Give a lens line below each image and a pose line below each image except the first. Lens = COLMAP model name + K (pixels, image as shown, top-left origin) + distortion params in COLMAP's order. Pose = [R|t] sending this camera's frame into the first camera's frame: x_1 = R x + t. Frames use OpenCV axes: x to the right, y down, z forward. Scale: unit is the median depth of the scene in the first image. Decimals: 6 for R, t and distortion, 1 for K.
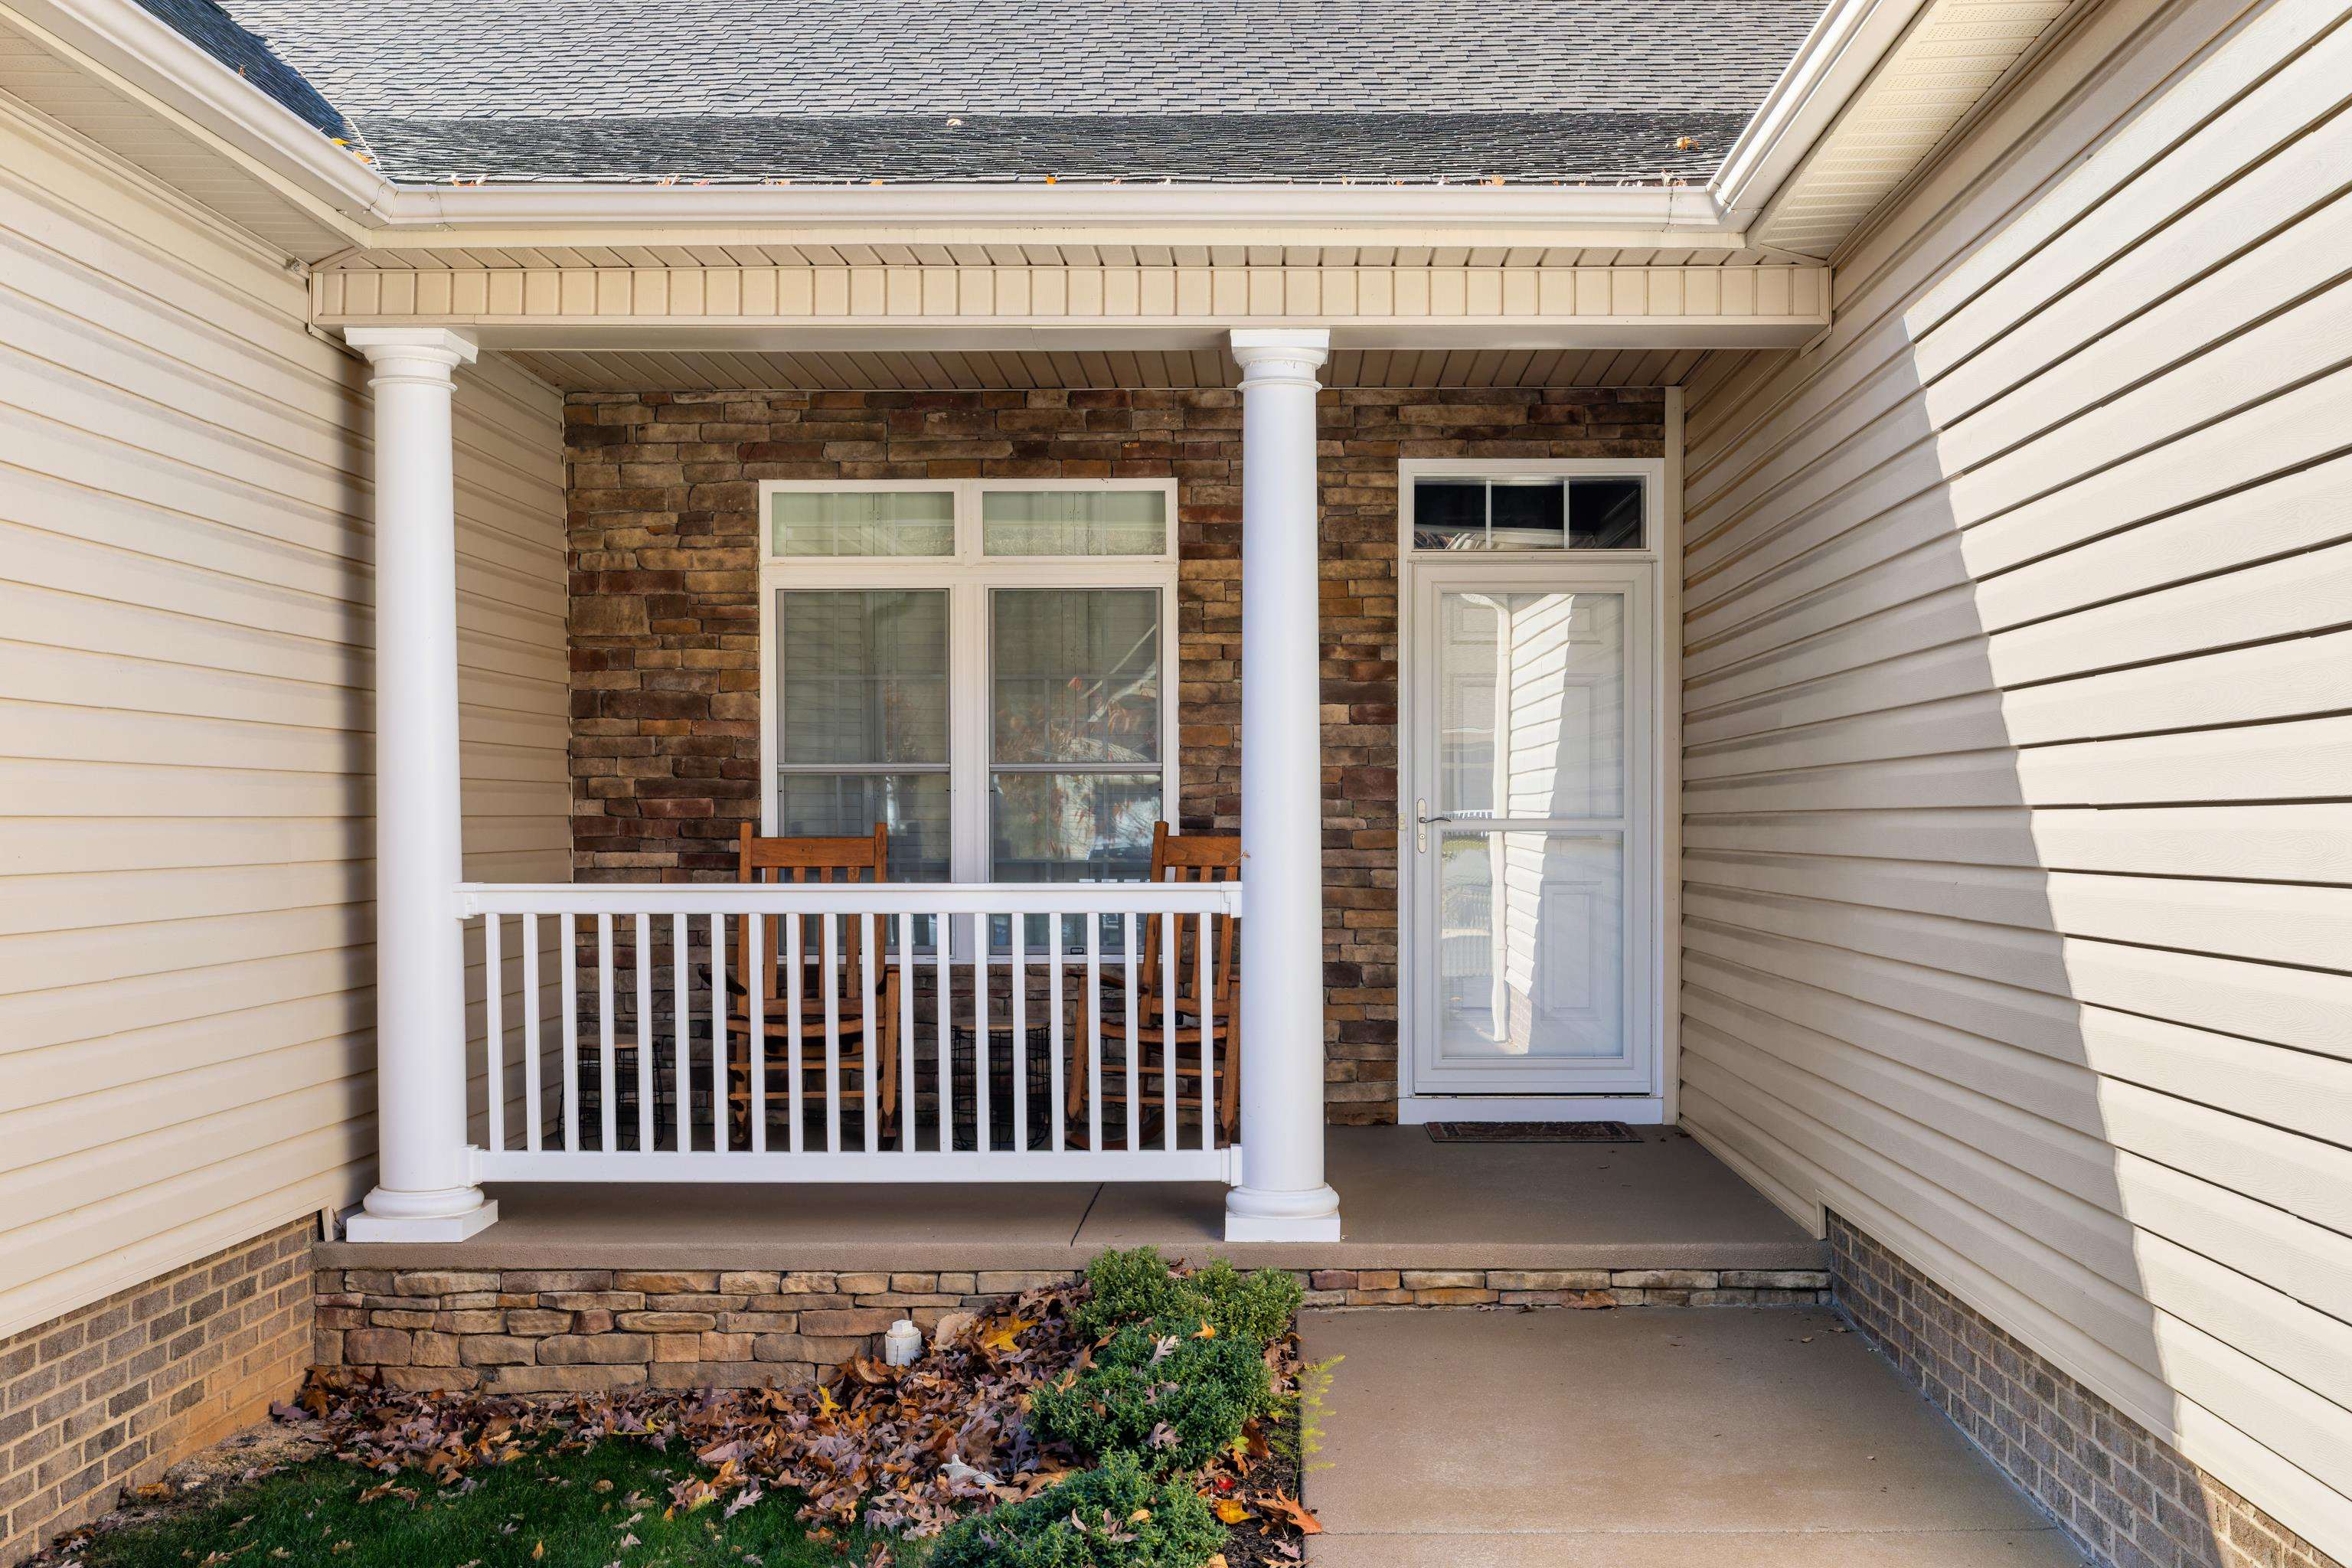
lens RADIAL K [[2384.0, 0, 1228.0], [0, 2384.0, 851.1], [0, 0, 1]] dist [0.006281, 0.000000]
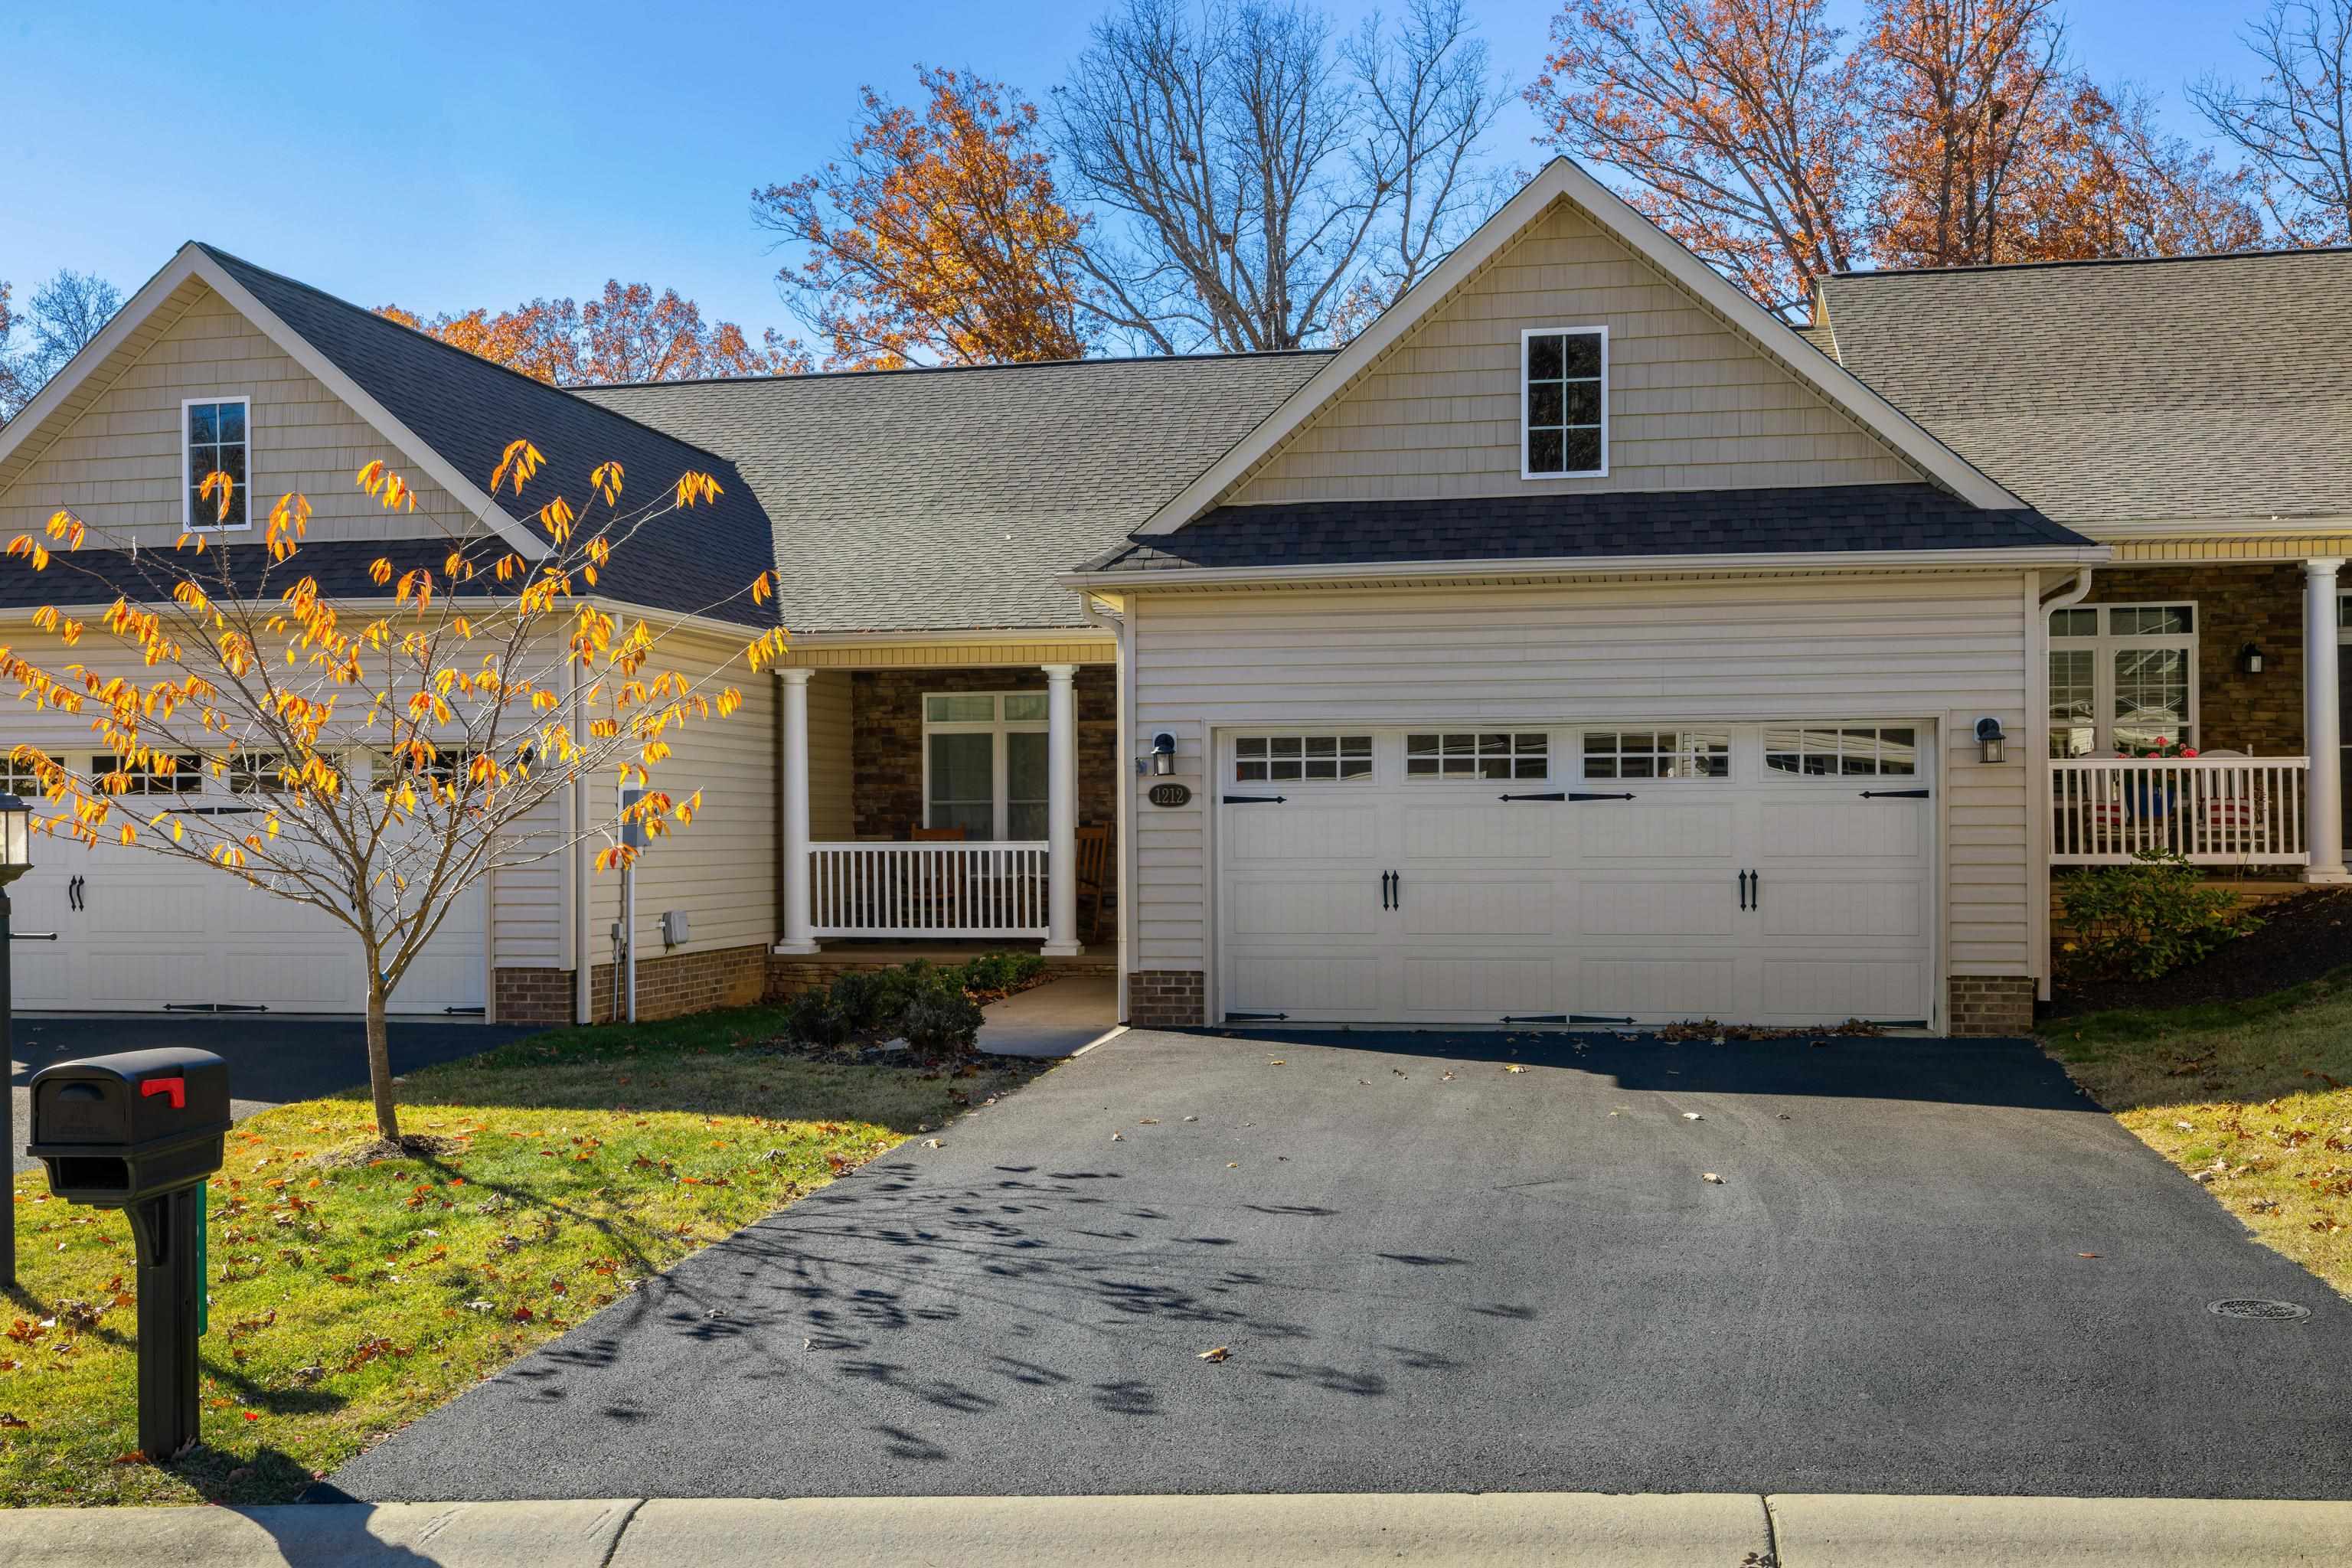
lens RADIAL K [[2384.0, 0, 1084.4], [0, 2384.0, 796.1], [0, 0, 1]] dist [0.006281, 0.000000]
pose [[0.976535, -0.006721, -0.215255, 0.702637], [0.000801, 0.999619, -0.027574, 0.039787], [0.215359, 0.026755, 0.976168, -1.970993]]
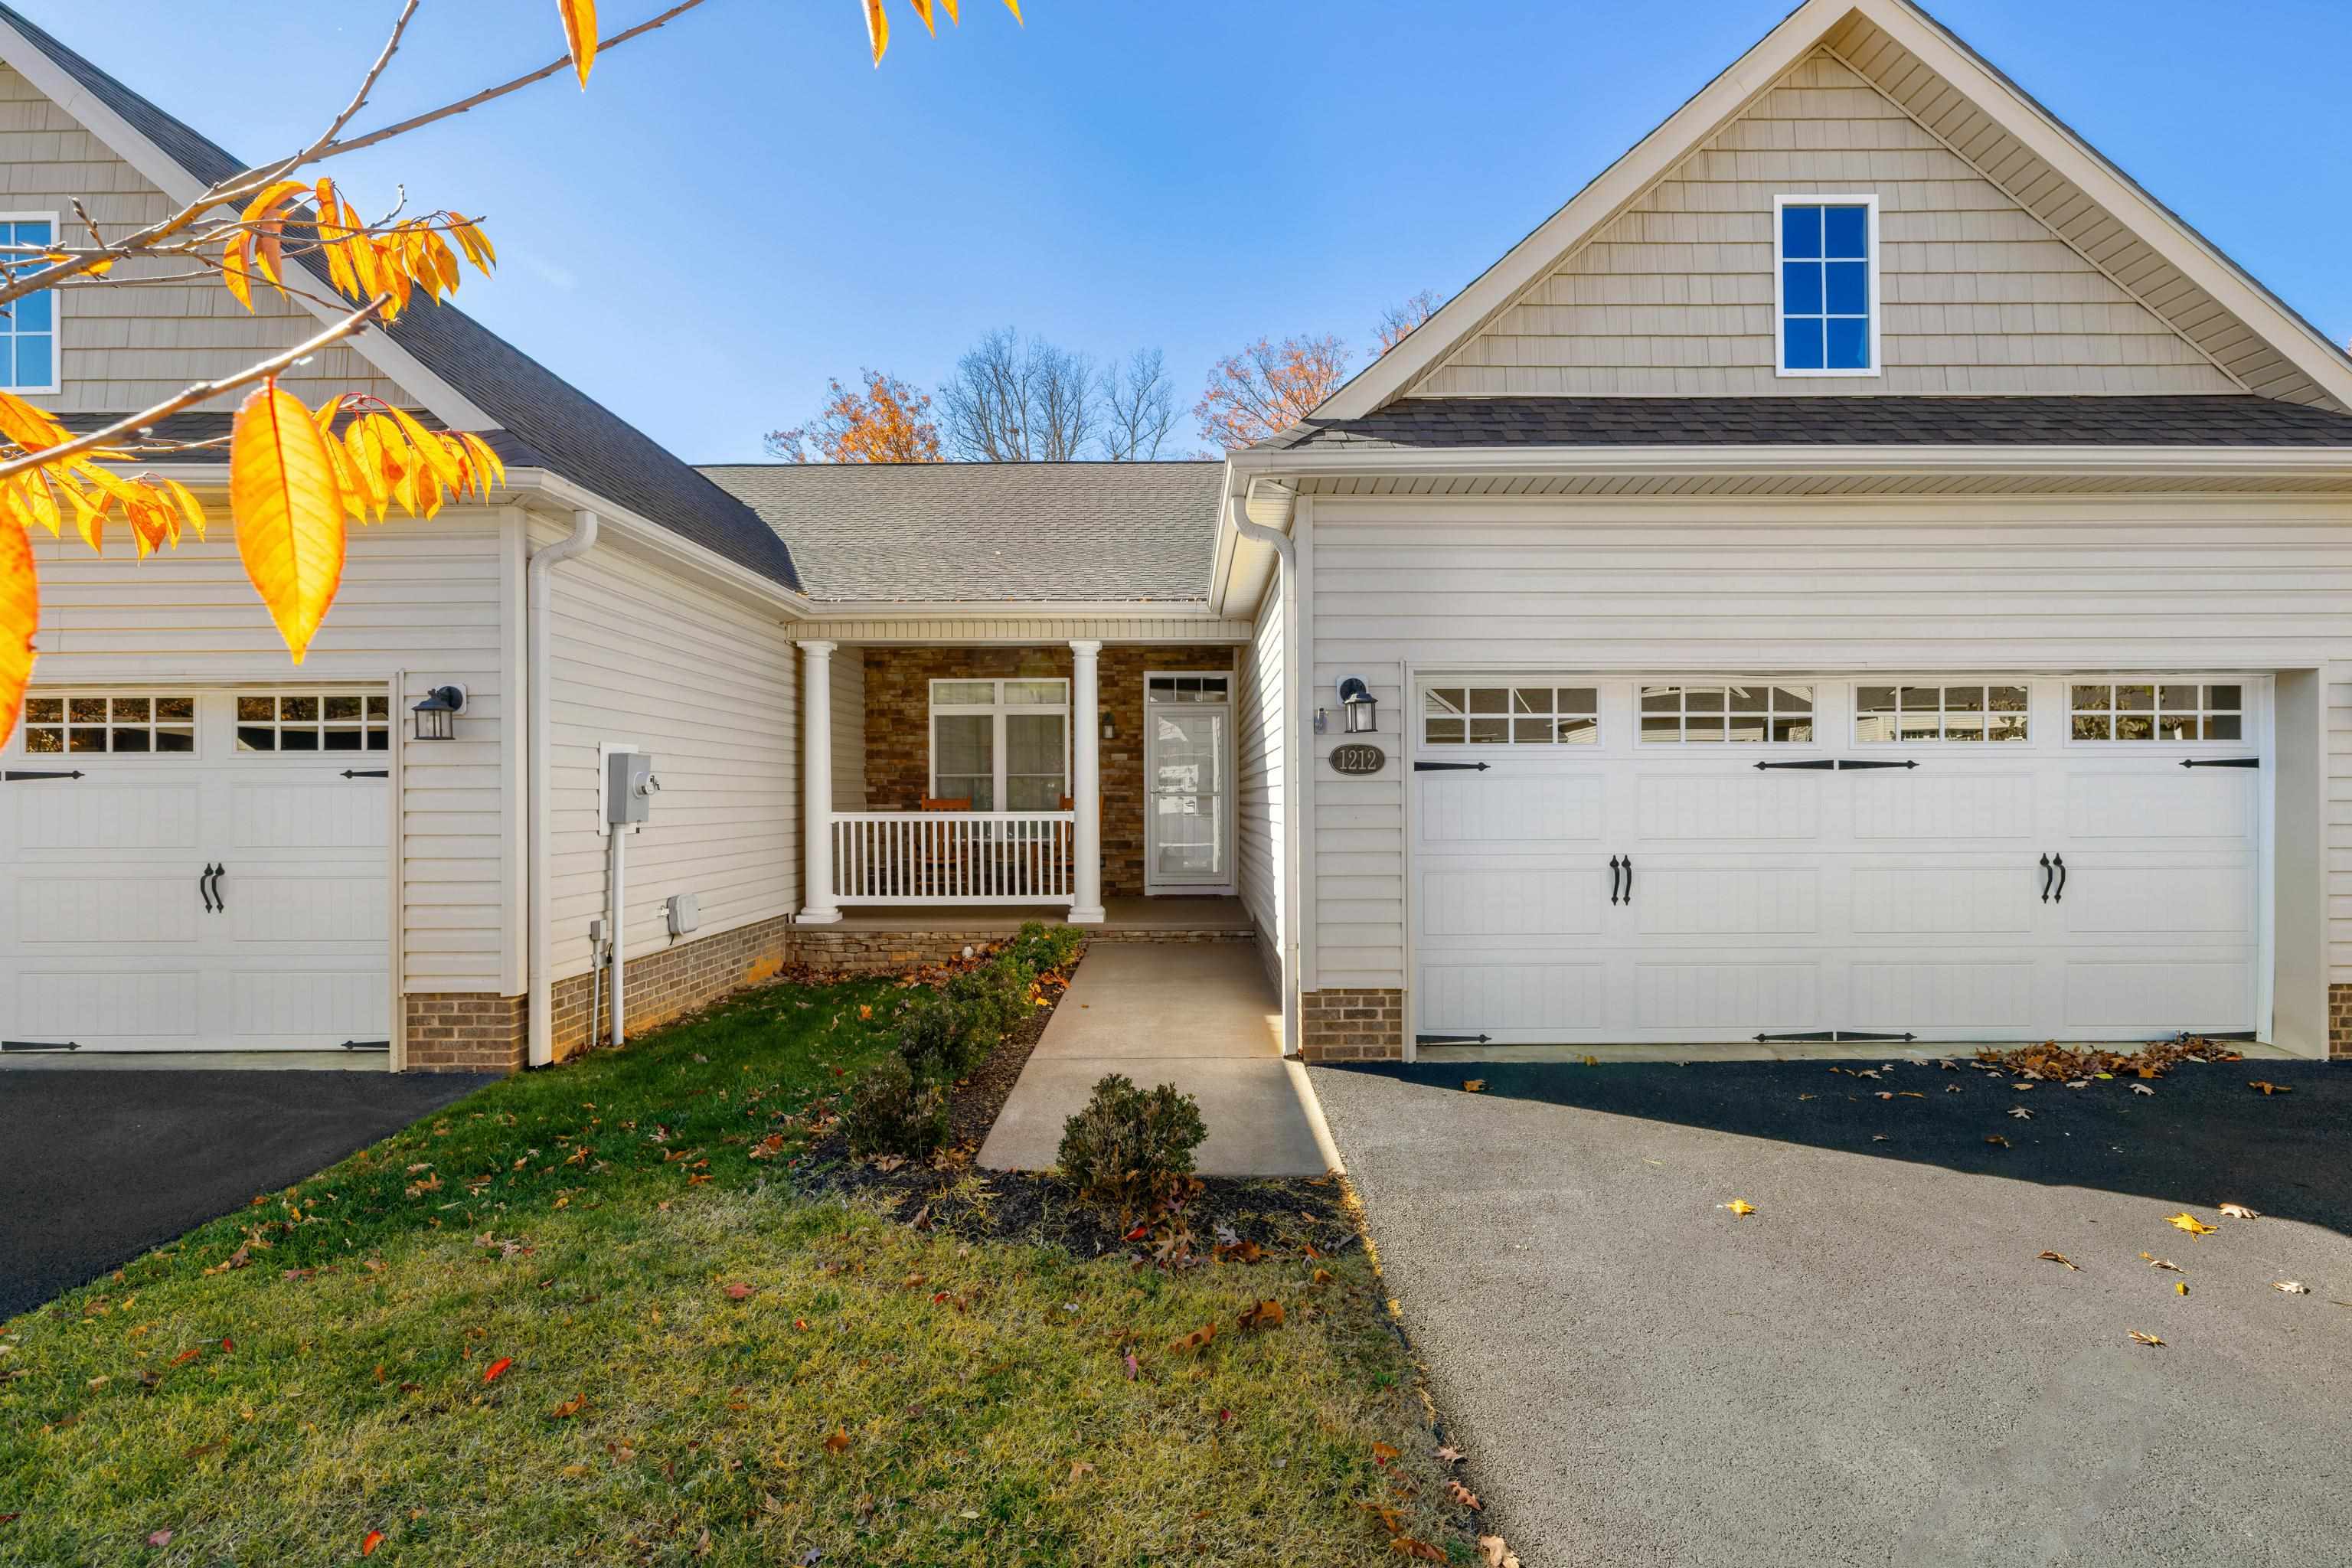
lens RADIAL K [[1073.4, 0, 1165.6], [0, 1073.4, 789.4], [0, 0, 1]] dist [-0.002712, -0.000770]
pose [[0.999986, -0.002291, 0.004735, 0.119769], [0.002381, 0.999814, -0.019154, 0.011398], [-0.004690, 0.019165, 0.999805, -0.440582]]
